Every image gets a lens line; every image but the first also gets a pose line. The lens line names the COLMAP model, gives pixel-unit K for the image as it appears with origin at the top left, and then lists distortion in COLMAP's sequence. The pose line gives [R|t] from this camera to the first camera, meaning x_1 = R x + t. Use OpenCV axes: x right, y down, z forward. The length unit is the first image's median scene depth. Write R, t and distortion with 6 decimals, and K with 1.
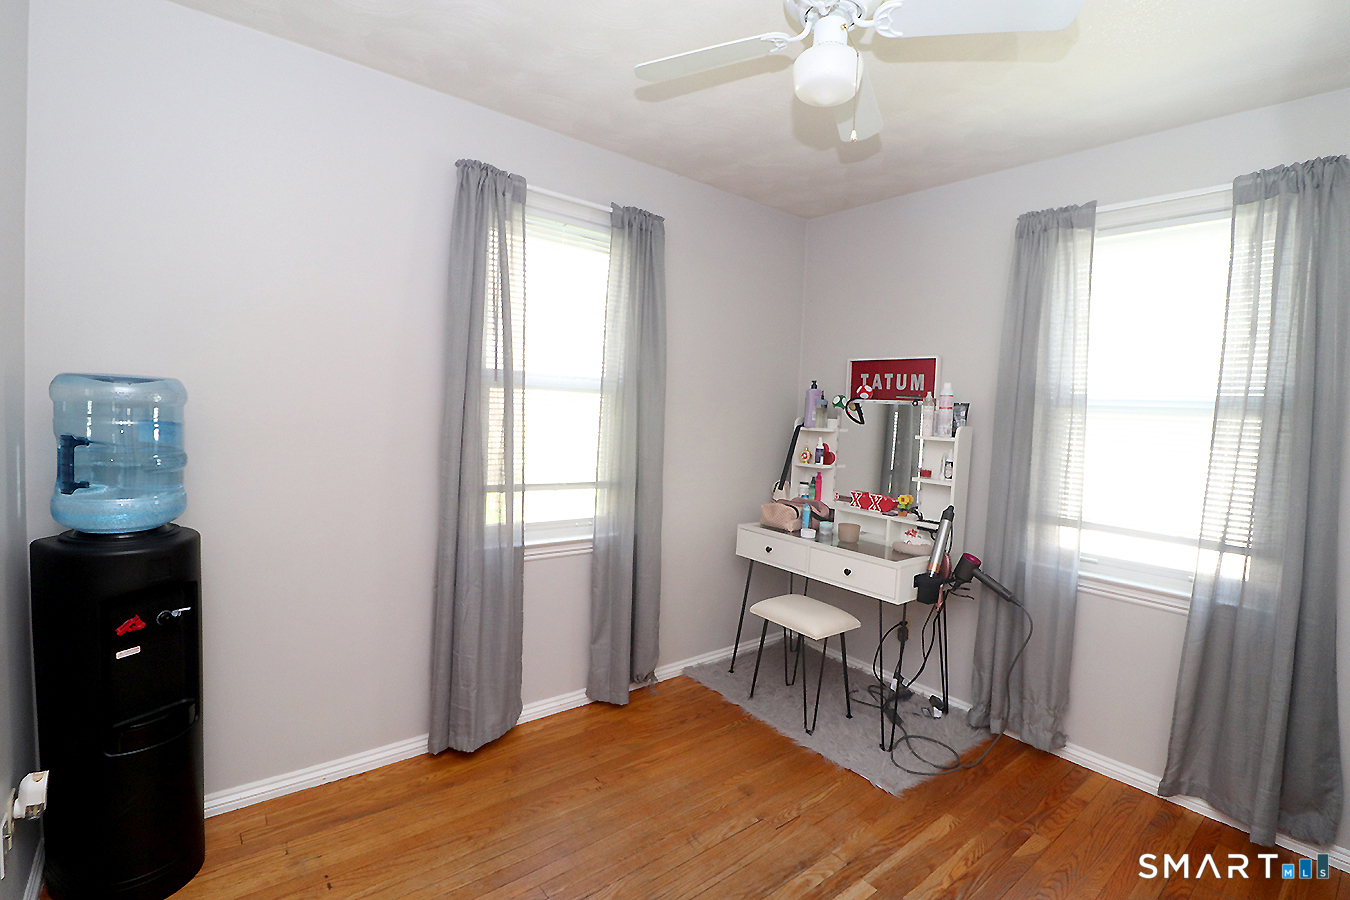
lens RADIAL K [[627.9, 0, 683.0], [0, 627.9, 447.7], [0, 0, 1]] dist [-0.001058, -0.012794]
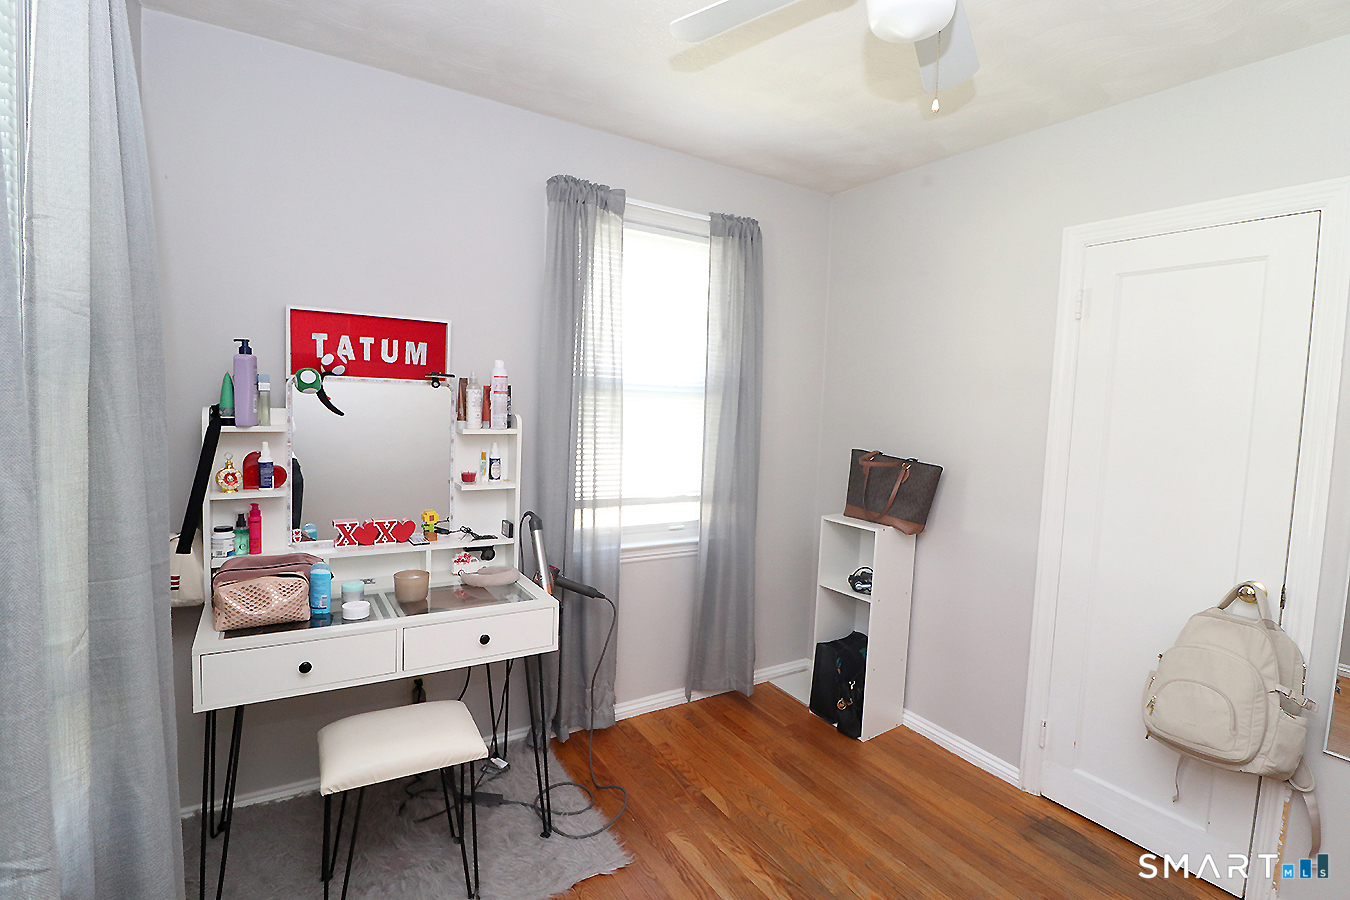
lens RADIAL K [[685.6, 0, 674.0], [0, 685.6, 440.6], [0, 0, 1]] dist [0.019462, 0.000147]
pose [[0.104880, -0.116200, 0.987673, -0.403934], [0.021446, 0.993184, 0.114571, -0.093405], [-0.994254, 0.009166, 0.106657, 0.655860]]
